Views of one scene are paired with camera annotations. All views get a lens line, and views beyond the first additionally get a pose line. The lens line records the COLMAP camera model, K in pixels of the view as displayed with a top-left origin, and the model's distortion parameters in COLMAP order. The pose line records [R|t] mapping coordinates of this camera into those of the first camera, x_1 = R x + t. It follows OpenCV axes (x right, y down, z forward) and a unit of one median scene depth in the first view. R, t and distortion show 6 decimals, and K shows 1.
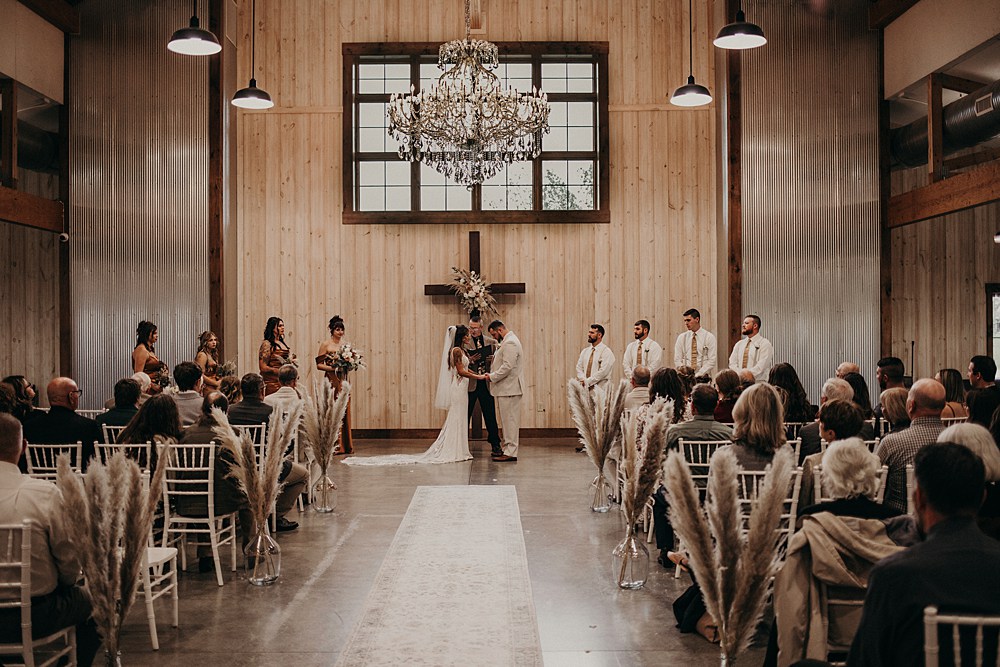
lens RADIAL K [[971.5, 0, 499.6], [0, 971.5, 329.6], [0, 0, 1]] dist [-0.048625, 0.000000]
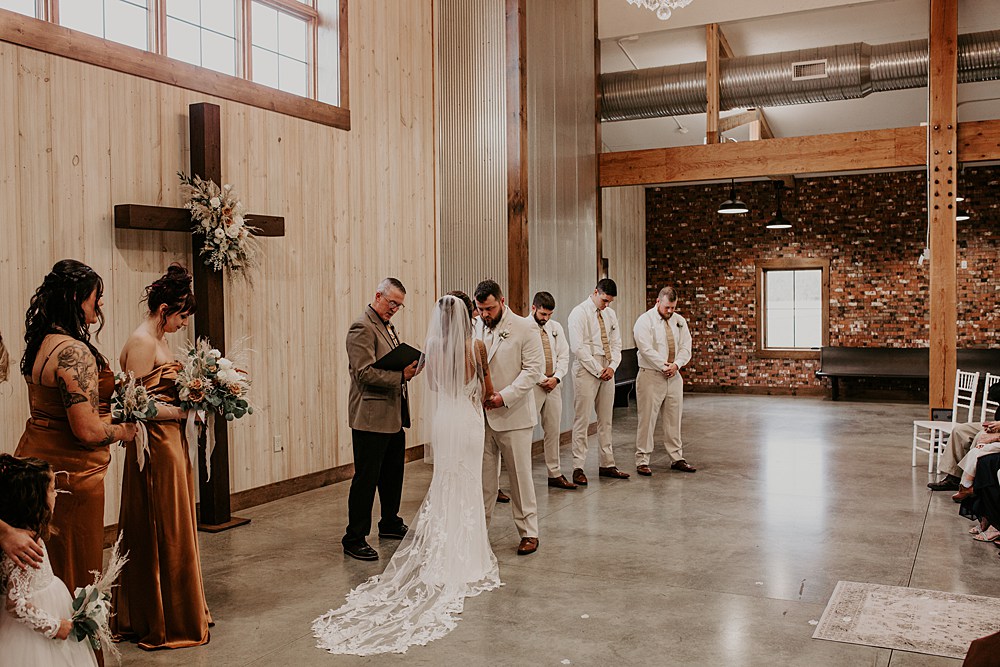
lens RADIAL K [[946.2, 0, 502.0], [0, 946.2, 334.8], [0, 0, 1]] dist [-0.030014, 0.000000]
pose [[0.455560, -0.029911, 0.889703, -0.377973], [0.008586, 0.999537, 0.029207, 0.002677], [-0.890164, -0.005667, 0.455605, 0.640732]]
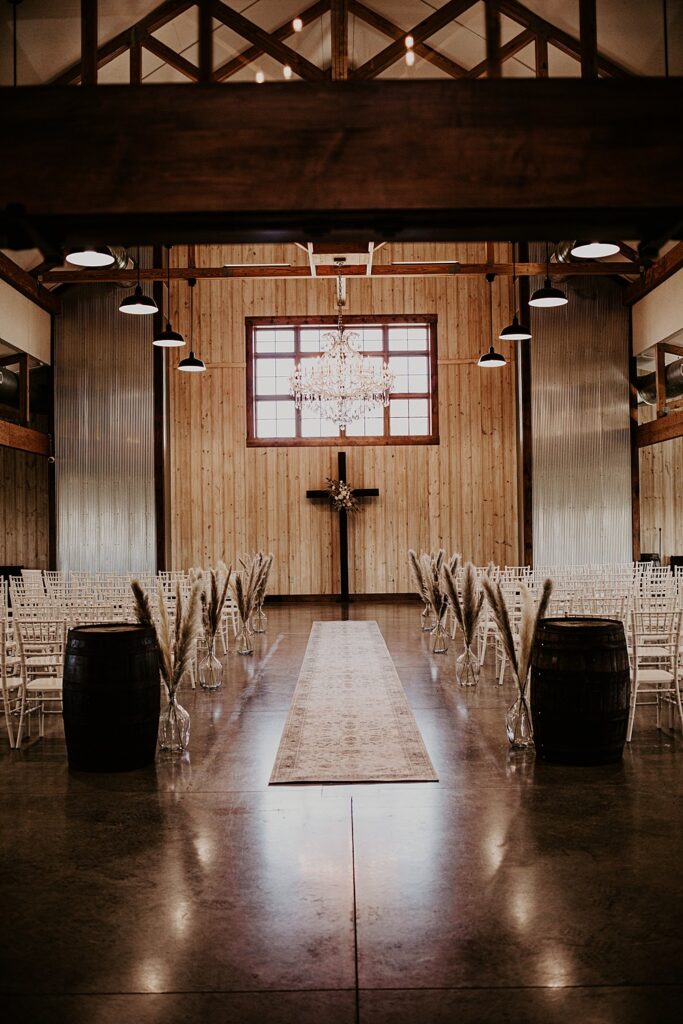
lens RADIAL K [[998.7, 0, 337.8], [0, 998.7, 515.9], [0, 0, 1]] dist [-0.057271, 0.000000]
pose [[0.999926, -0.009055, -0.008086, -0.020731], [0.008953, 0.999881, -0.012570, 0.008253], [0.008199, 0.012497, 0.999888, -0.424246]]
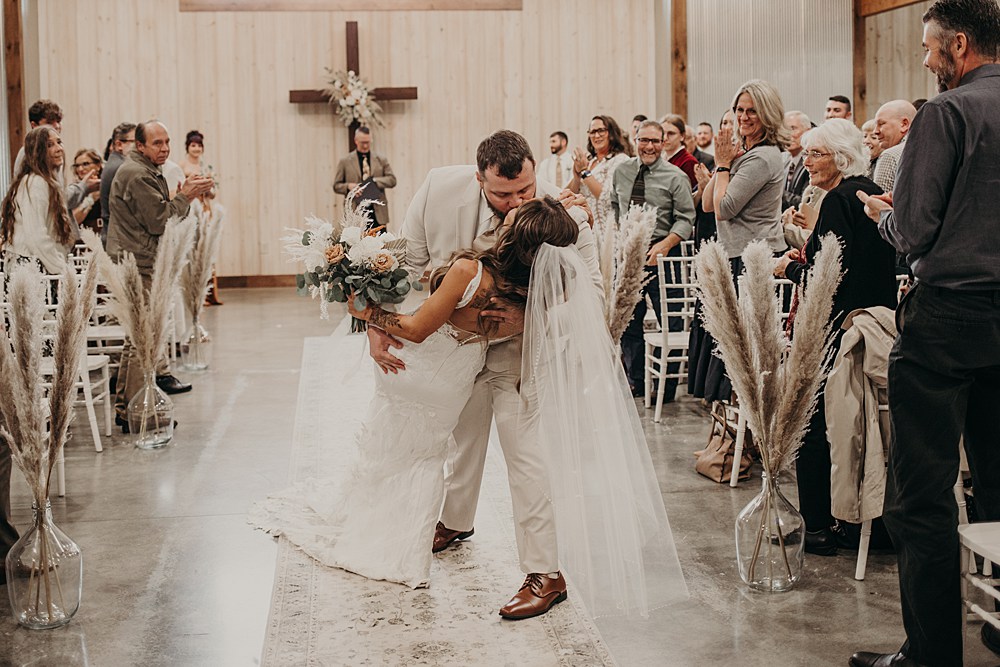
lens RADIAL K [[1257.9, 0, 489.1], [0, 1257.9, 219.4], [0, 0, 1]] dist [-0.049161, 0.000000]
pose [[0.992804, -0.017892, 0.118408, -0.038236], [0.012505, 0.998860, 0.046078, 0.013244], [-0.119098, -0.044266, 0.991895, -0.023719]]
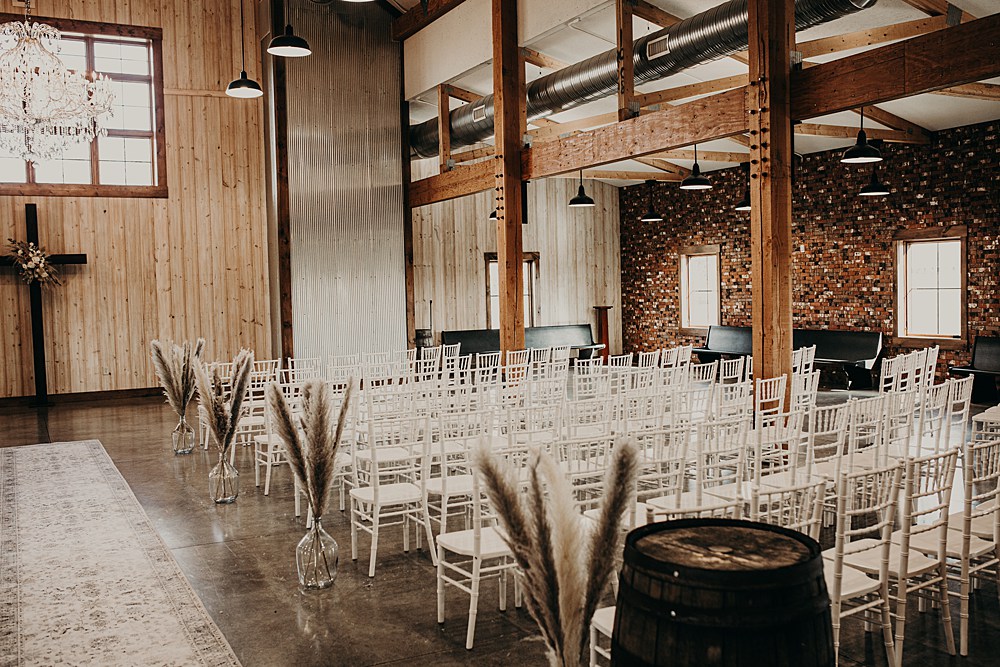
lens RADIAL K [[946.2, 0, 500.2], [0, 946.2, 330.6], [0, 0, 1]] dist [-0.030014, 0.000000]
pose [[0.889035, -0.038884, 0.456185, -0.042160], [0.020690, 0.998781, 0.044812, -0.001434], [-0.457372, -0.030401, 0.888756, -0.109362]]
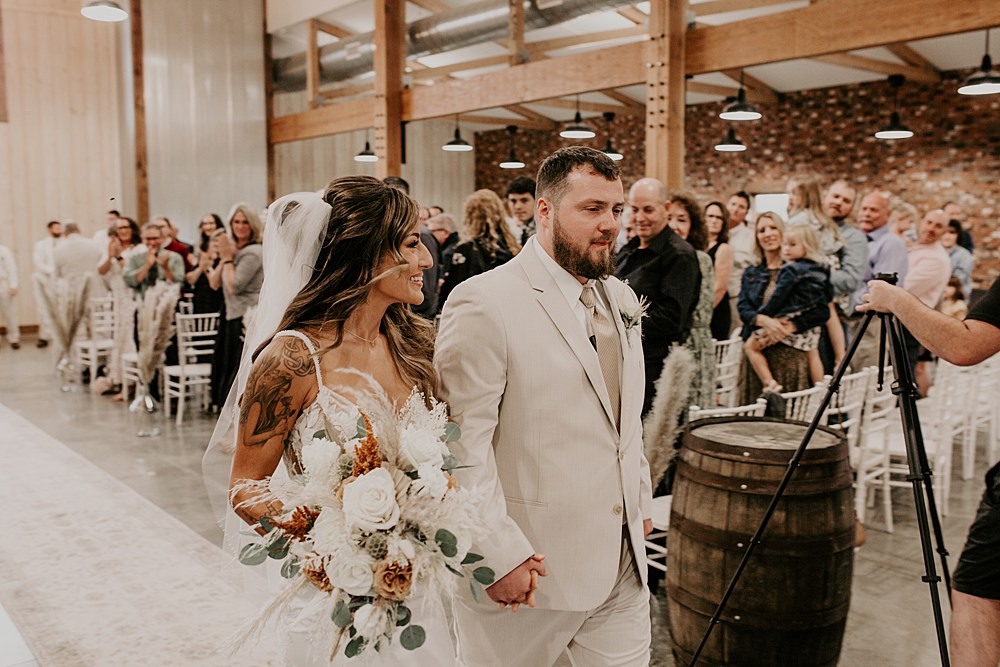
lens RADIAL K [[946.2, 0, 519.4], [0, 946.2, 337.6], [0, 0, 1]] dist [-0.030014, 0.000000]
pose [[0.769164, -0.070571, 0.635142, -0.110267], [-0.000165, 0.993862, 0.110629, 0.002966], [-0.639051, -0.085197, 0.764431, -0.096486]]
